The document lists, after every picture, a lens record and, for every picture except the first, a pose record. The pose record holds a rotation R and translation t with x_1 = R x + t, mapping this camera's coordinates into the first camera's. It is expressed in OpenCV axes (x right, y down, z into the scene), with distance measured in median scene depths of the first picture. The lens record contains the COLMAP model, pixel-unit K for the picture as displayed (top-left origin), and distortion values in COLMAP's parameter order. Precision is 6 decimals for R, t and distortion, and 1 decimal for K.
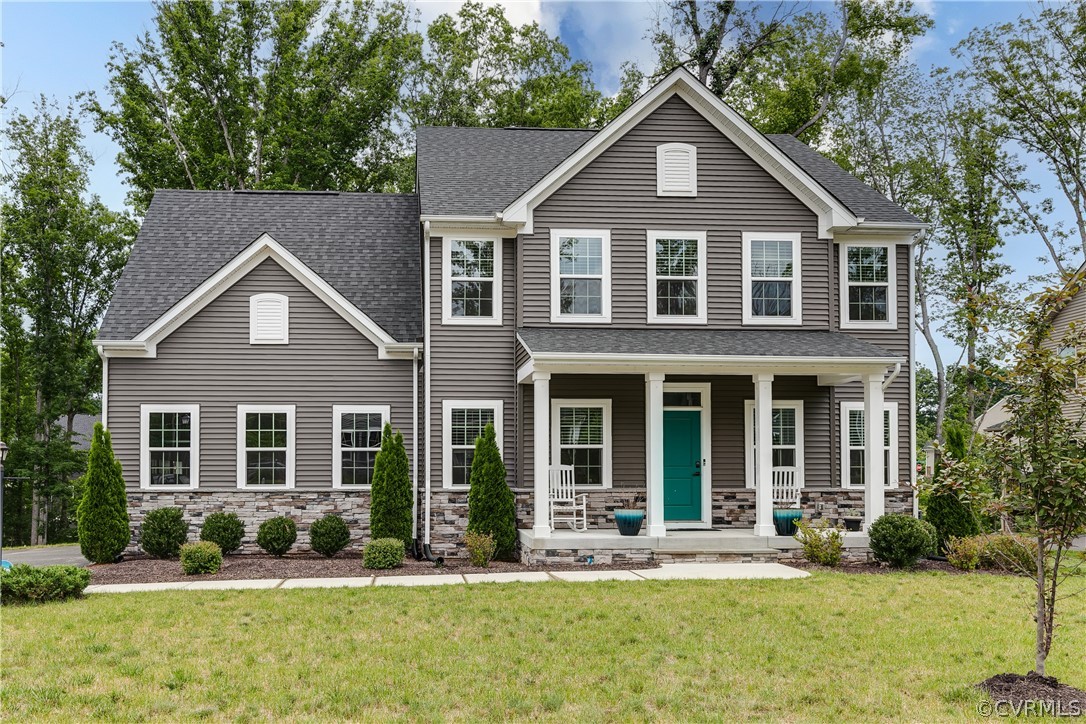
lens RADIAL K [[1162.4, 0, 519.2], [0, 1162.4, 443.6], [0, 0, 1]] dist [-0.002125, 0.000000]
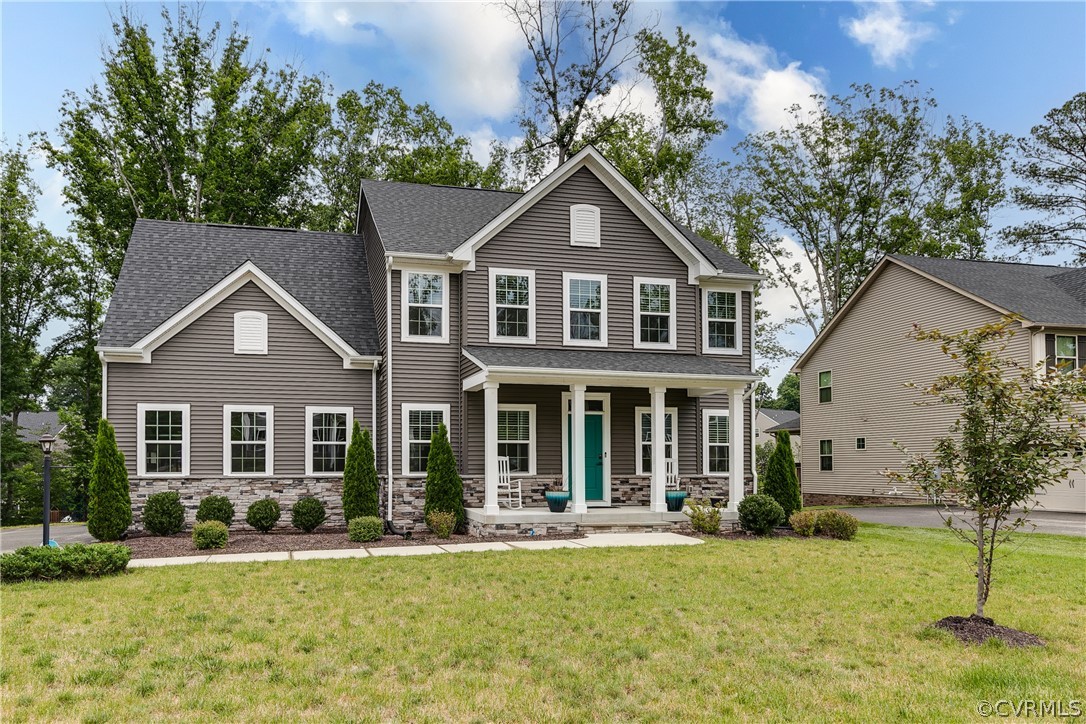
lens RADIAL K [[898.2, 0, 539.6], [0, 898.2, 453.8], [0, 0, 1]] dist [0.006089, -0.008092]
pose [[0.980908, 0.004195, 0.194427, -0.104386], [-0.007249, 0.999861, 0.014997, 0.000508], [-0.194337, -0.016120, 0.980802, 0.038883]]
